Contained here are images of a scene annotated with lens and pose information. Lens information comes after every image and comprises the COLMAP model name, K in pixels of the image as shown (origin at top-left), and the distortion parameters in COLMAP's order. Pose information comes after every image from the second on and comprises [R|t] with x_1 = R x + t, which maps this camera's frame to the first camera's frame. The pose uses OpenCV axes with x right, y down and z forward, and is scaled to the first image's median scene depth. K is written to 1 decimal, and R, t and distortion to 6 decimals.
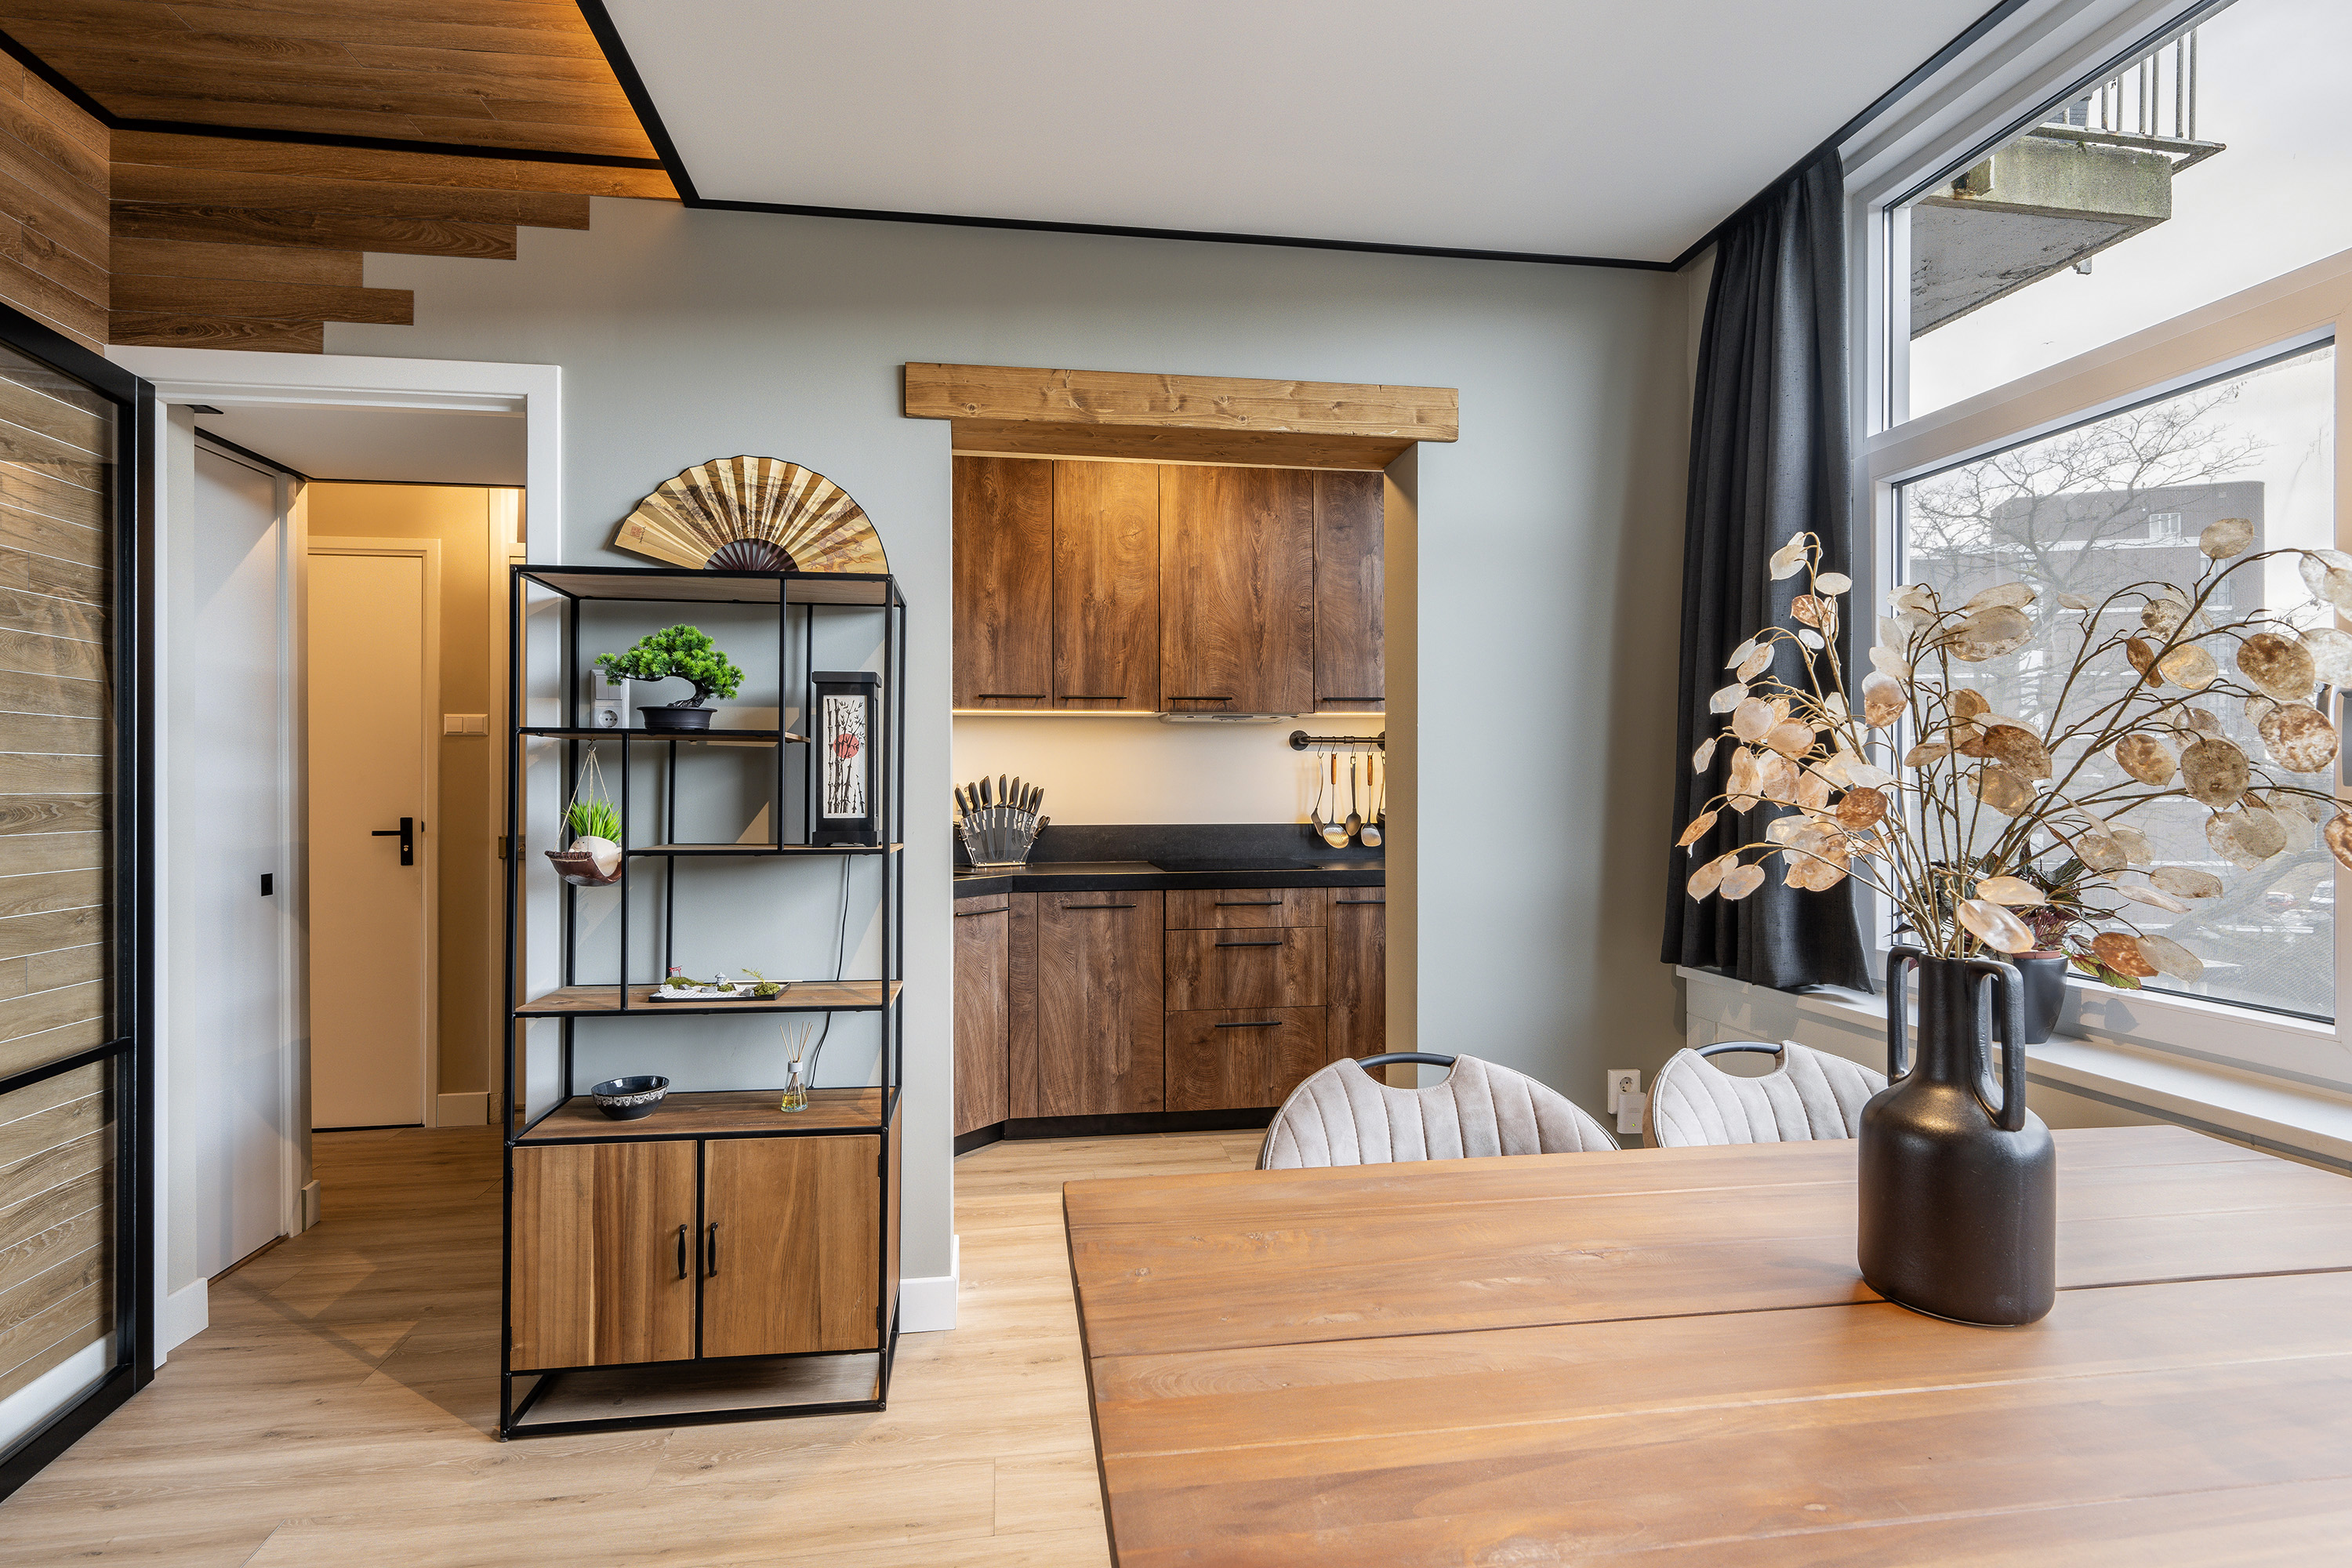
lens RADIAL K [[1146.9, 0, 1176.4], [0, 1146.9, 789.5], [0, 0, 1]] dist [0.001225, -0.000980]
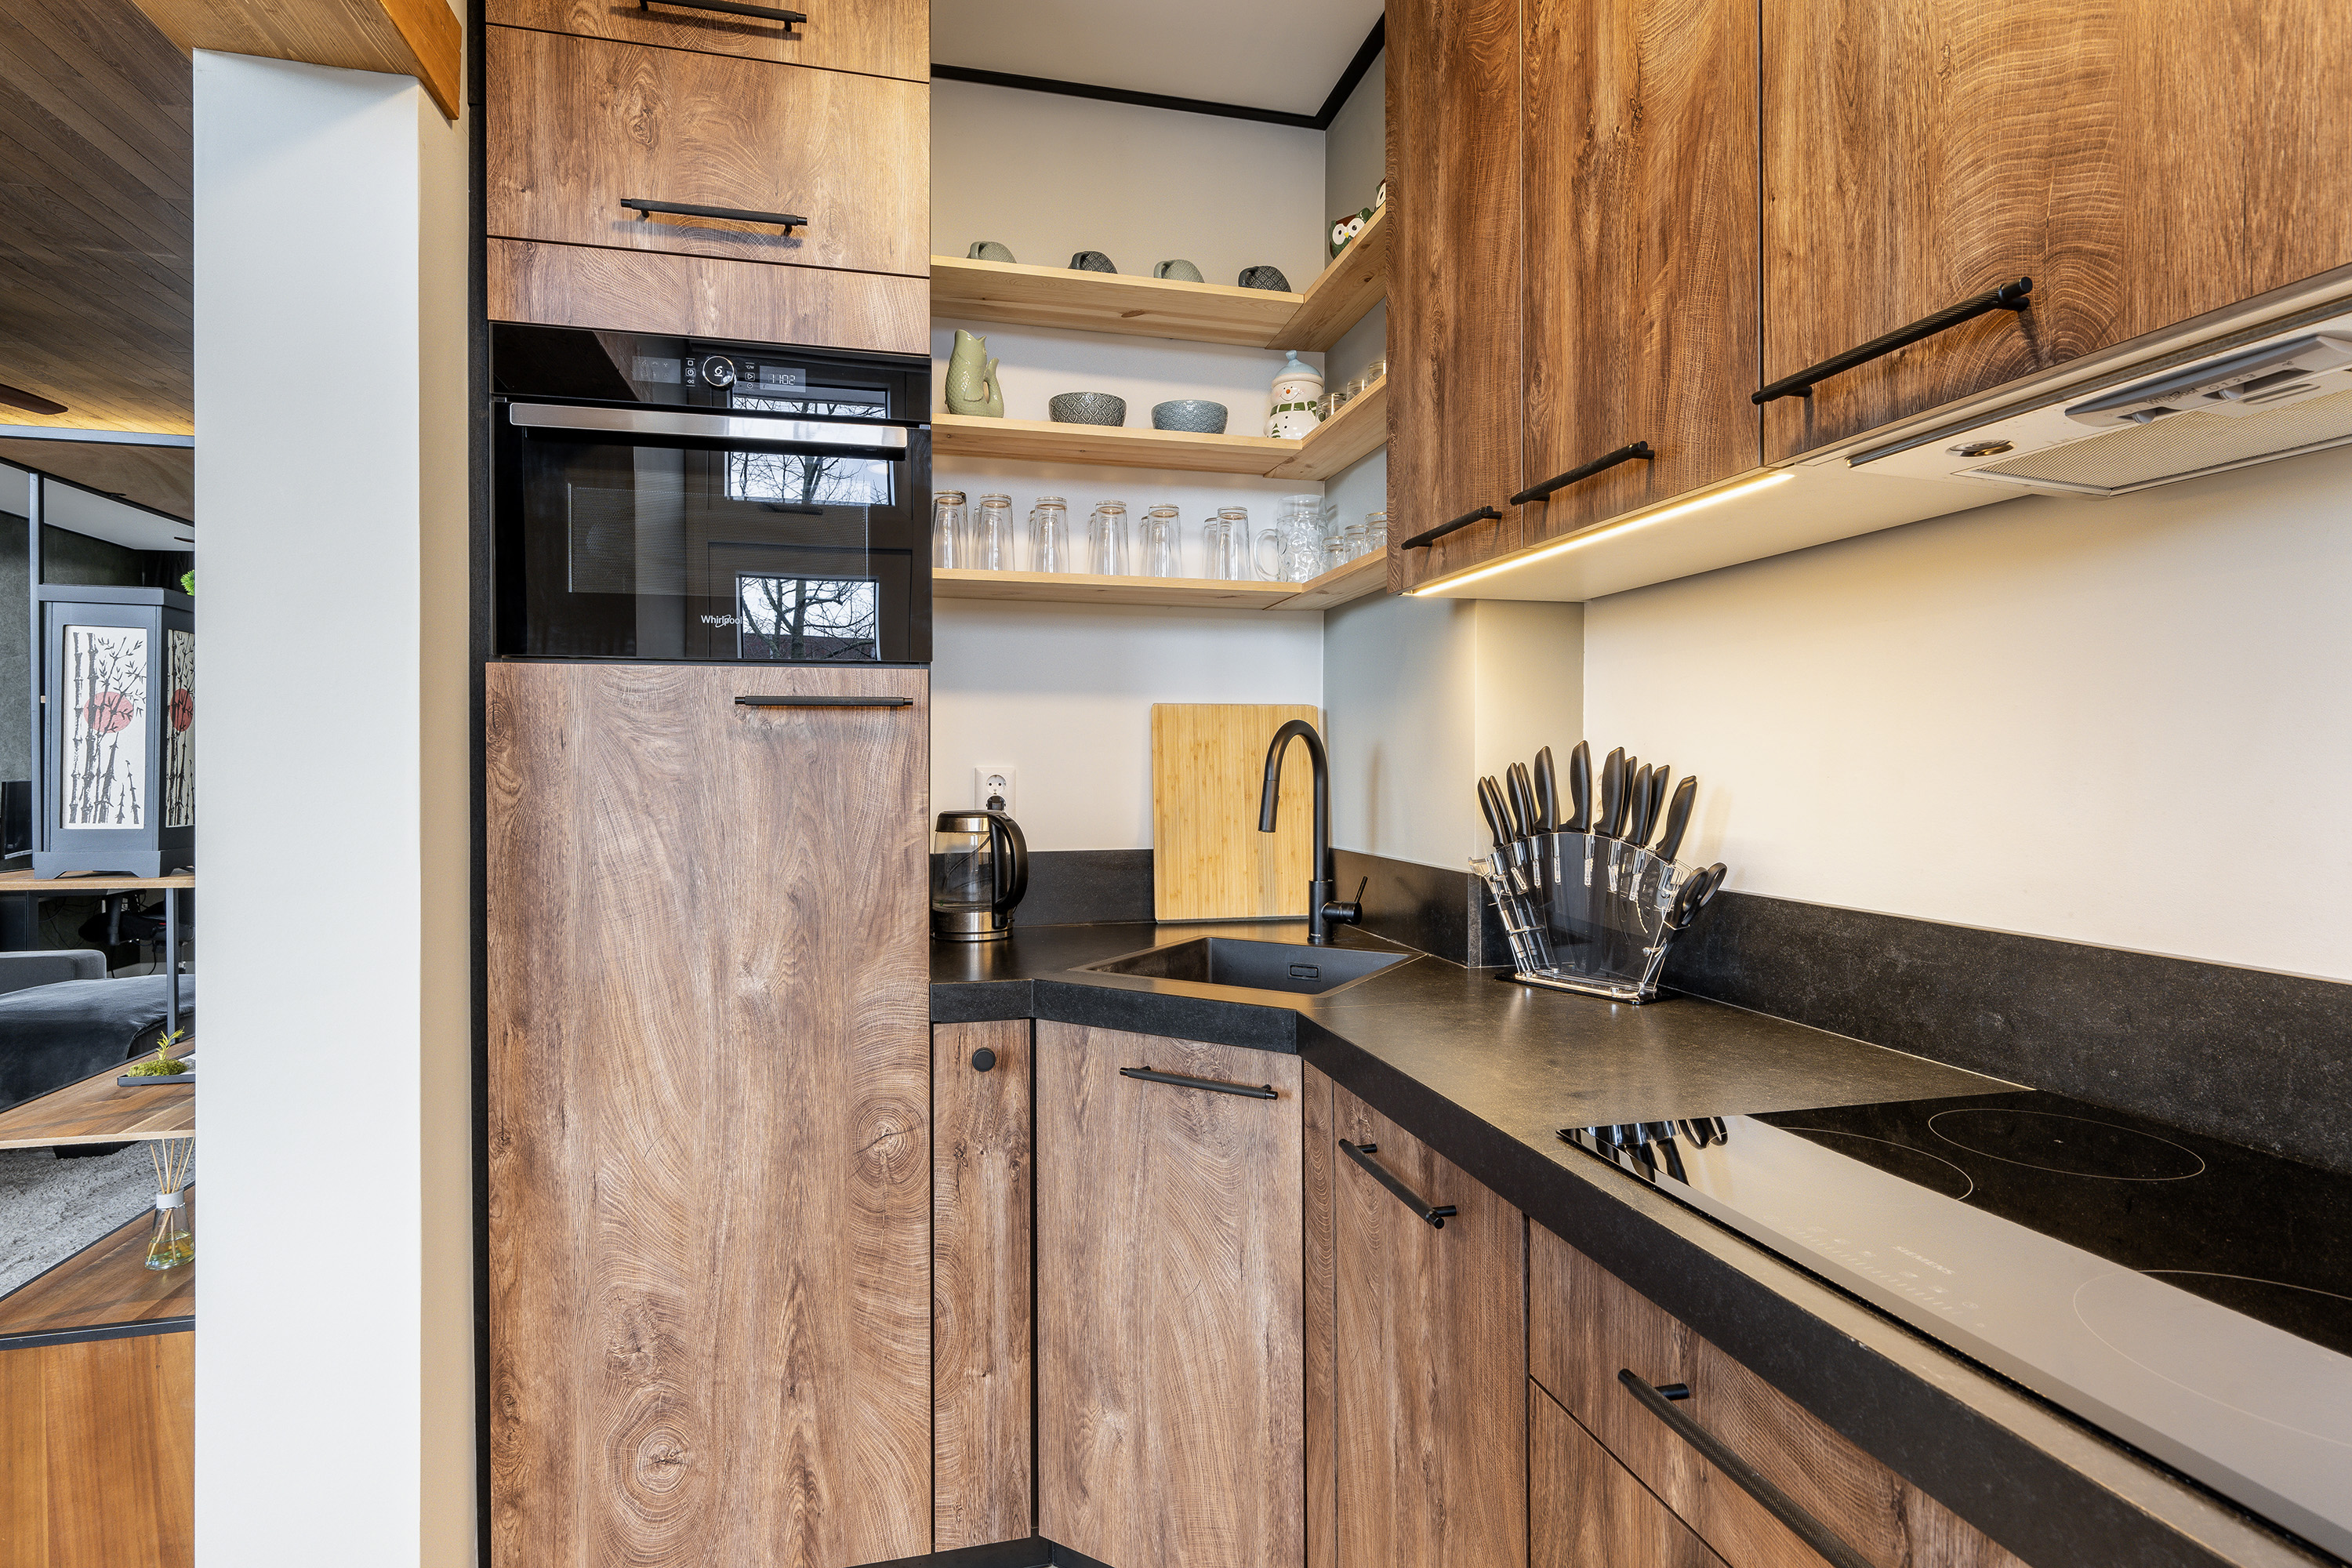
lens RADIAL K [[1146.9, 0, 1177.9], [0, 1146.9, 765.7], [0, 0, 1]] dist [0.001225, -0.000980]
pose [[0.105032, 0.004699, -0.994458, 0.211687], [0.000452, 0.999989, 0.004773, -0.006969], [0.994469, -0.000951, 0.105029, 0.861675]]
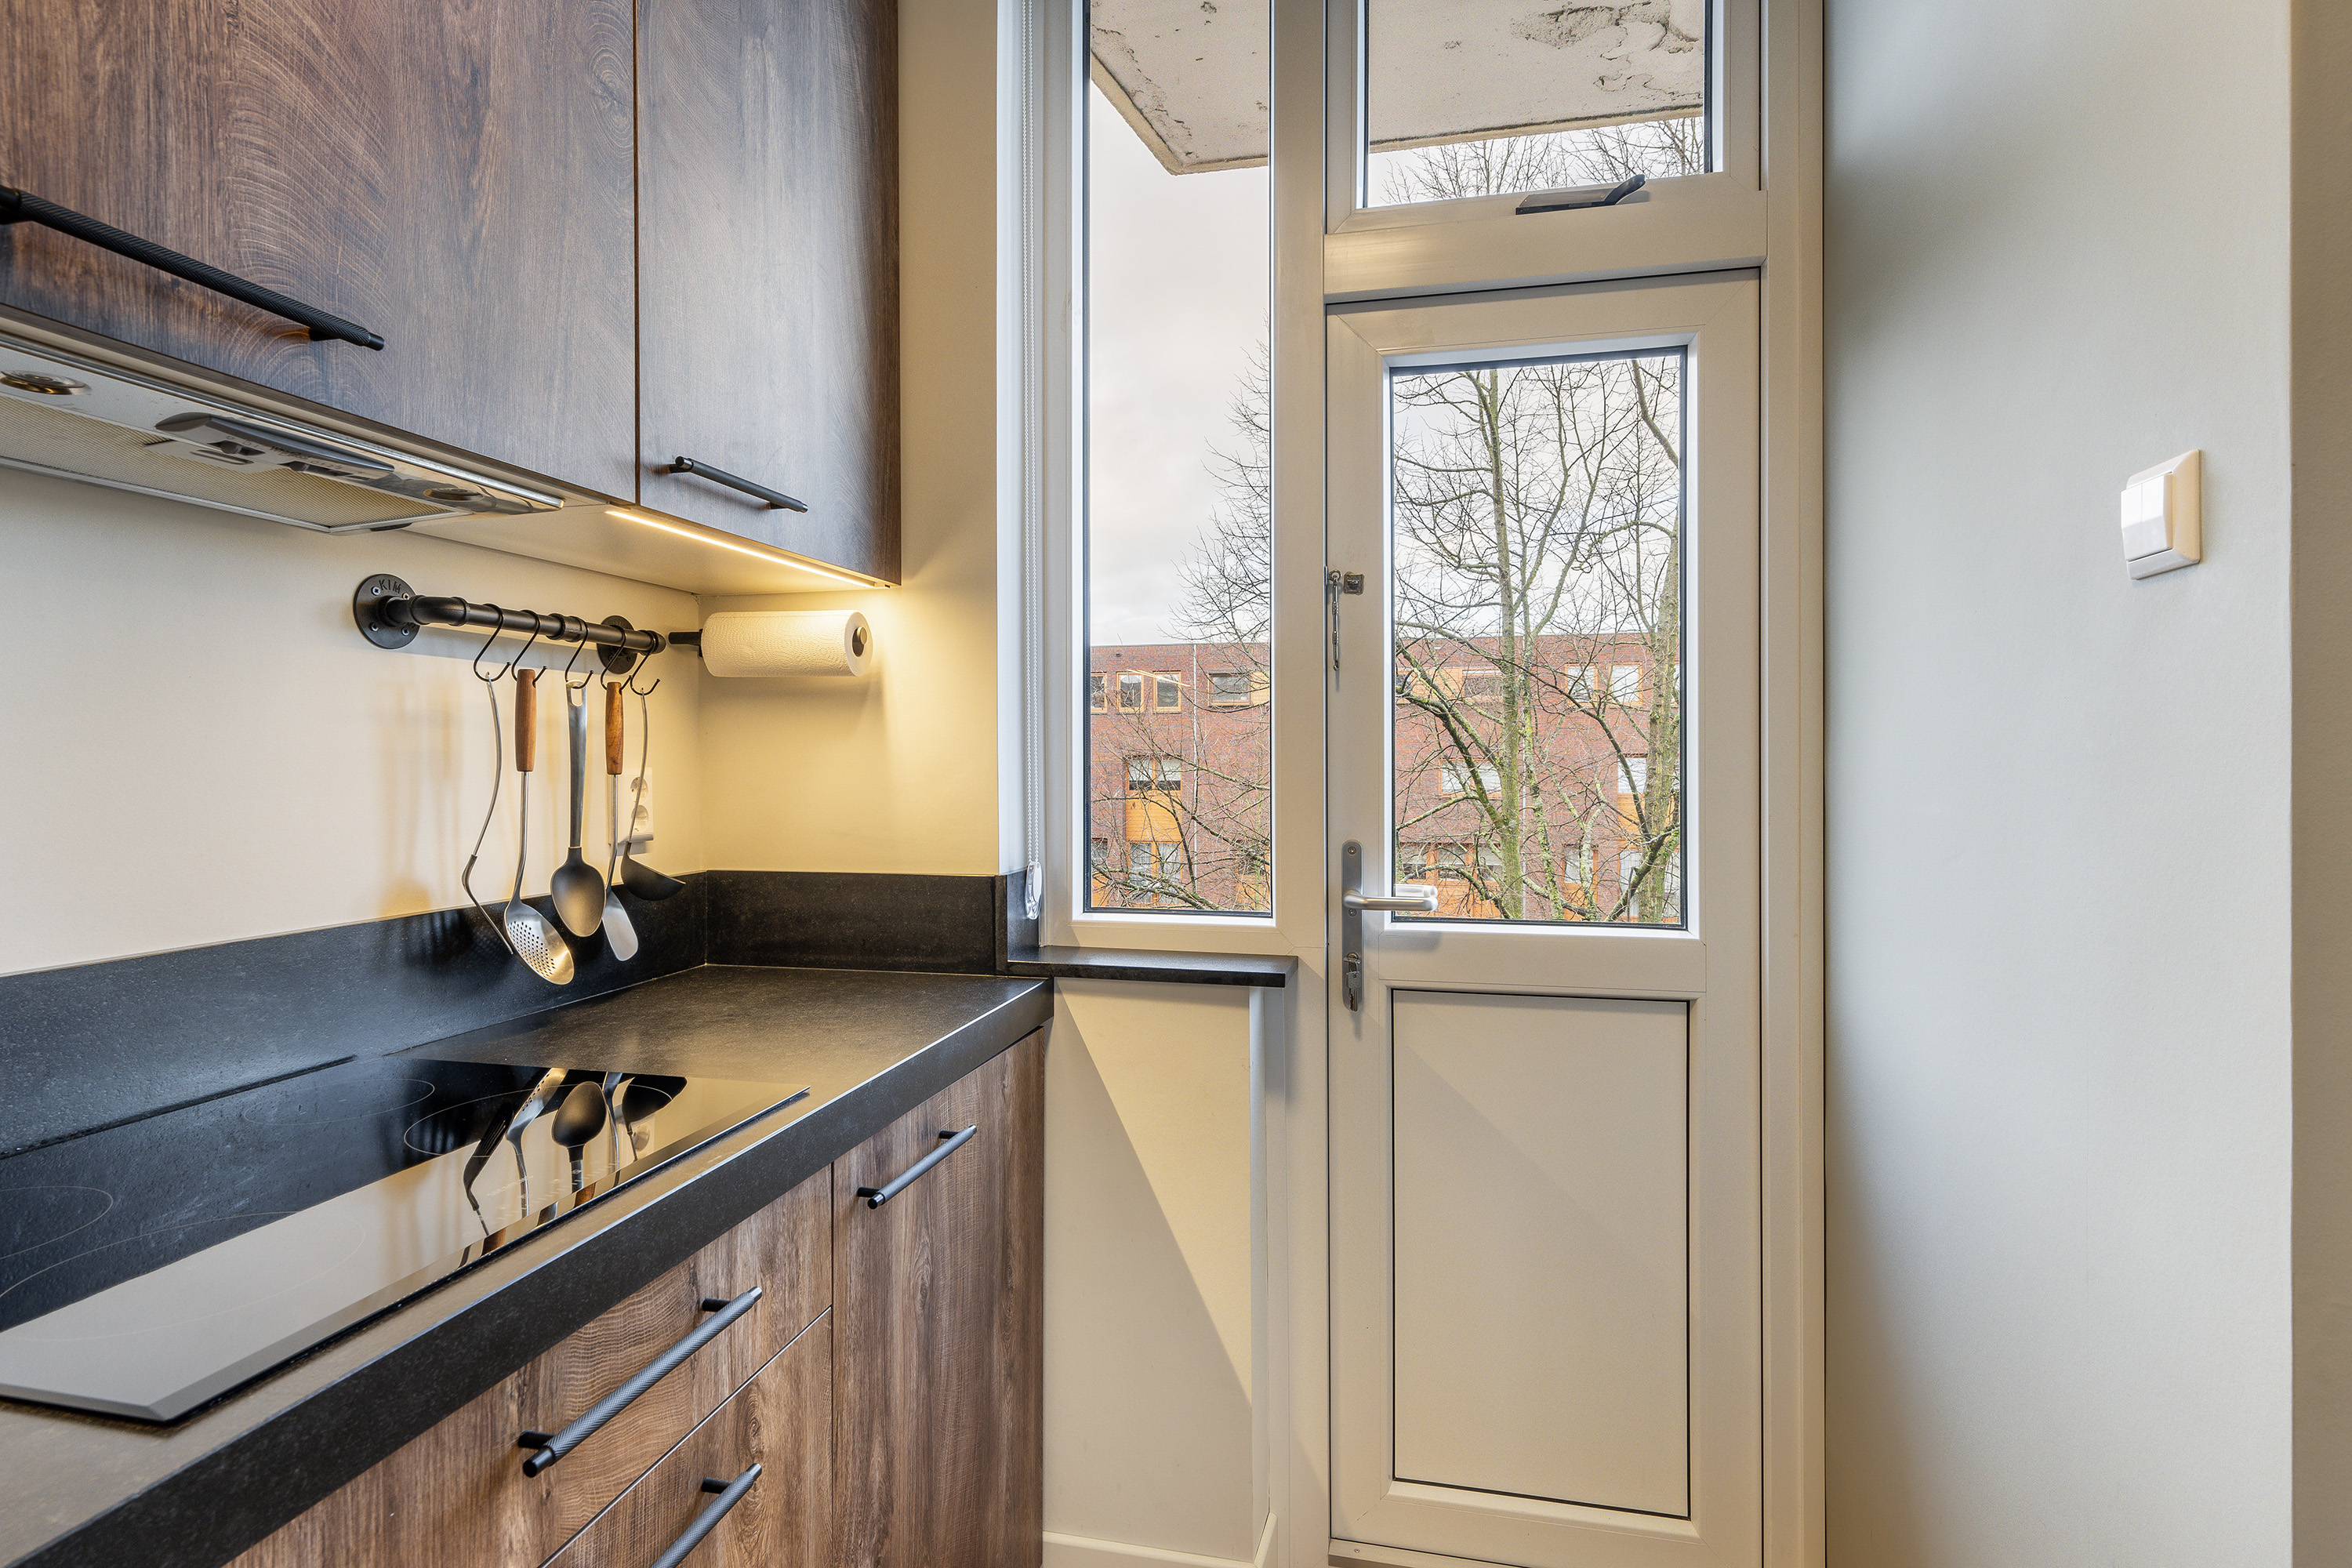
lens RADIAL K [[1146.9, 0, 1184.3], [0, 1146.9, 769.4], [0, 0, 1]] dist [0.001225, -0.000980]
pose [[0.358058, -0.000479, 0.933699, -0.088284], [-0.001165, 0.999999, 0.000960, -0.006471], [-0.933699, -0.001432, 0.358057, 0.807335]]
